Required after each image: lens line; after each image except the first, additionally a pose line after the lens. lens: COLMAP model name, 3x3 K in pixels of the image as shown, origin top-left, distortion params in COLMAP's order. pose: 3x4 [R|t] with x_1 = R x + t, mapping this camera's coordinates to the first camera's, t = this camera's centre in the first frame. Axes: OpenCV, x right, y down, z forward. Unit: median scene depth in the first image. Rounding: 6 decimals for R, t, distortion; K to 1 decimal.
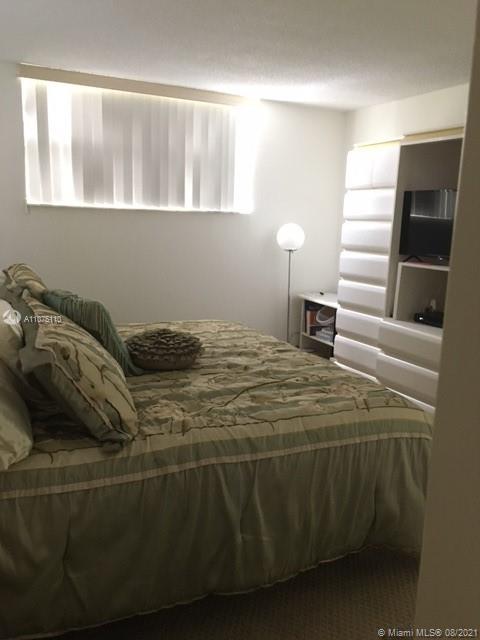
lens RADIAL K [[548.1, 0, 239.4], [0, 548.1, 321.7], [0, 0, 1]] dist [0.066114, -0.082985]
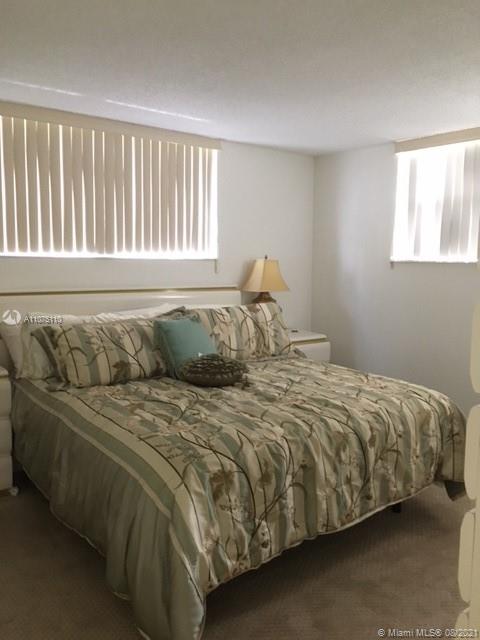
lens RADIAL K [[548.1, 0, 240.4], [0, 548.1, 318.0], [0, 0, 1]] dist [0.066114, -0.082985]
pose [[0.186038, 0.075895, -0.979607, 1.129800], [-0.190244, 0.980927, 0.039867, -0.133560], [0.963949, 0.178948, 0.196928, 0.808600]]
